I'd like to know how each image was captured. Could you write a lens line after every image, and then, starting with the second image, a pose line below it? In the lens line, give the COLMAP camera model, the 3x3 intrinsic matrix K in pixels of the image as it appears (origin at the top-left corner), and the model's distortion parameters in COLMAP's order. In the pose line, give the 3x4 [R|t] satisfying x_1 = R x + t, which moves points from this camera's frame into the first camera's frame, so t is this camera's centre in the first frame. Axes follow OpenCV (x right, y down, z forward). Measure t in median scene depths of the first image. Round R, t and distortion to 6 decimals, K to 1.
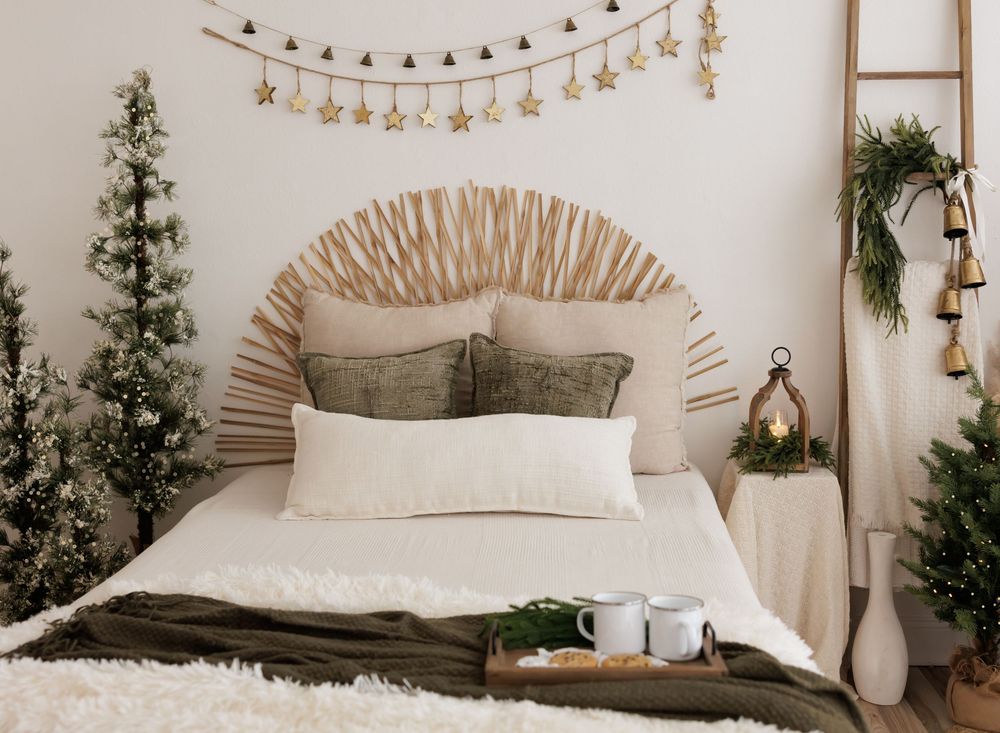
lens RADIAL K [[1151.6, 0, 555.3], [0, 1151.6, 314.5], [0, 0, 1]] dist [0.018217, 0.014119]
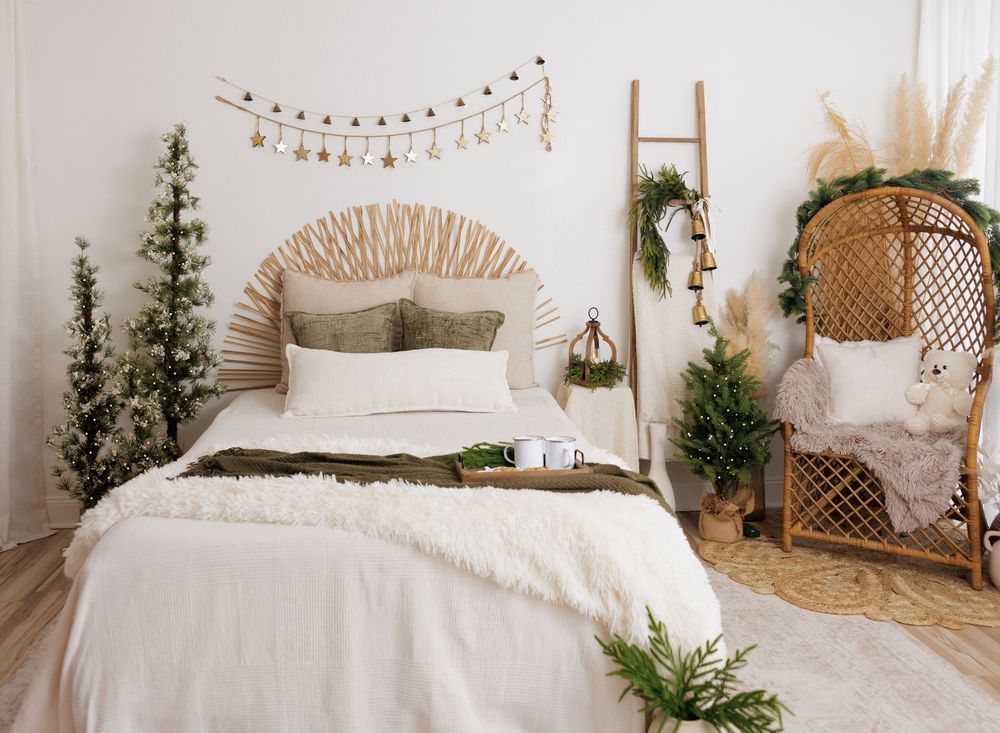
lens RADIAL K [[919.7, 0, 519.5], [0, 919.7, 239.7], [0, 0, 1]] dist [0.018418, -0.001069]
pose [[0.987753, 0.009089, 0.155763, -0.104807], [0.001441, 0.997728, -0.067354, 0.020568], [-0.156022, 0.066754, 0.985495, -0.239902]]
